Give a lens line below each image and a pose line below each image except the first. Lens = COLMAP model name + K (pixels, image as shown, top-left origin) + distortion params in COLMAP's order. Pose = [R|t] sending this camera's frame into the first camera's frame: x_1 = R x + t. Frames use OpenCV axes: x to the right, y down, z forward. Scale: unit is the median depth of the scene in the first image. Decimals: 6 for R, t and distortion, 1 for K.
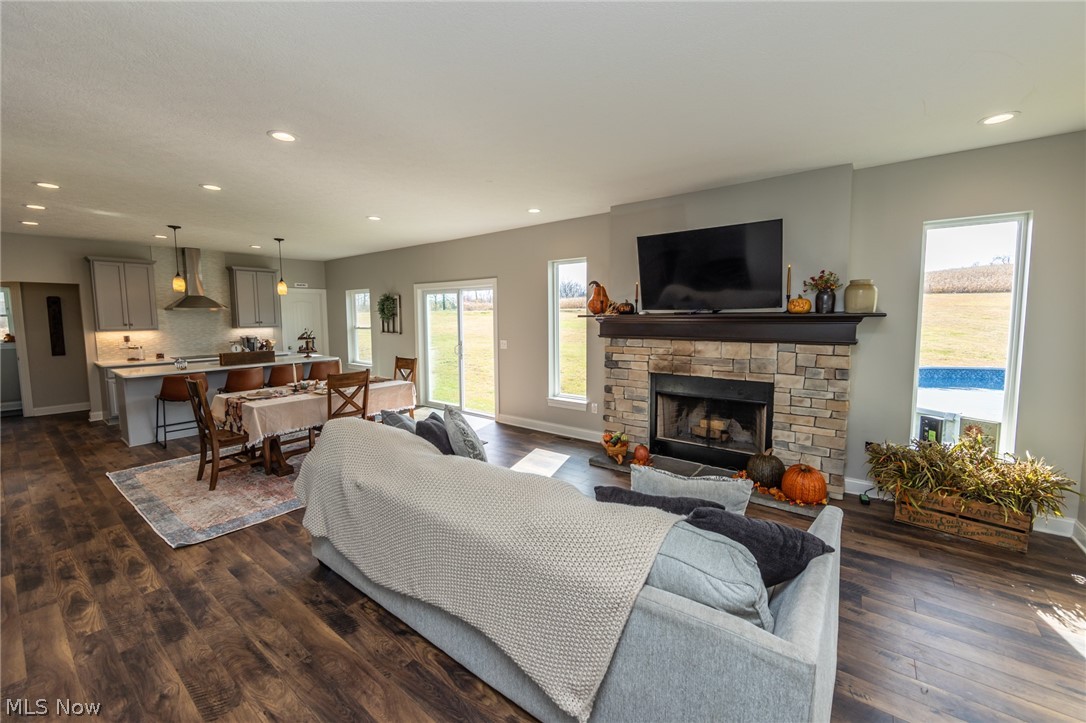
lens RADIAL K [[432.7, 0, 546.4], [0, 432.7, 354.1], [0, 0, 1]] dist [-0.001526, -0.000803]
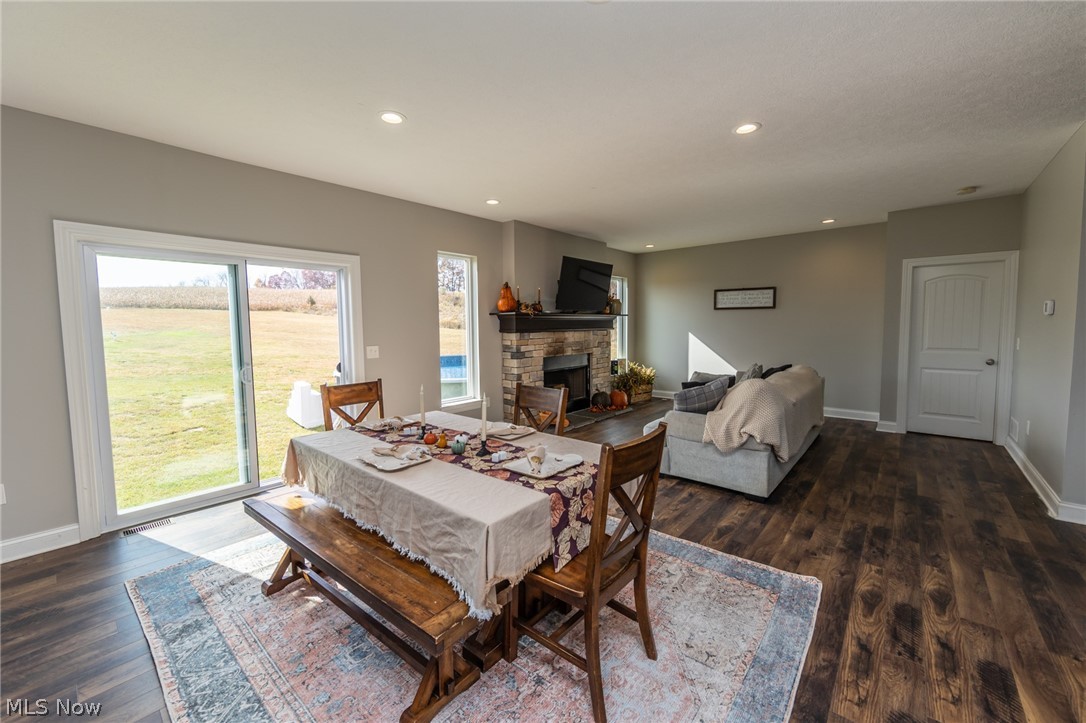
lens RADIAL K [[432.7, 0, 546.4], [0, 432.7, 357.9], [0, 0, 1]] dist [-0.001526, -0.000803]
pose [[0.042335, -0.071318, 0.996555, -1.584534], [0.101193, 0.992626, 0.066738, -0.063574], [-0.993966, 0.098019, 0.049240, 1.374724]]
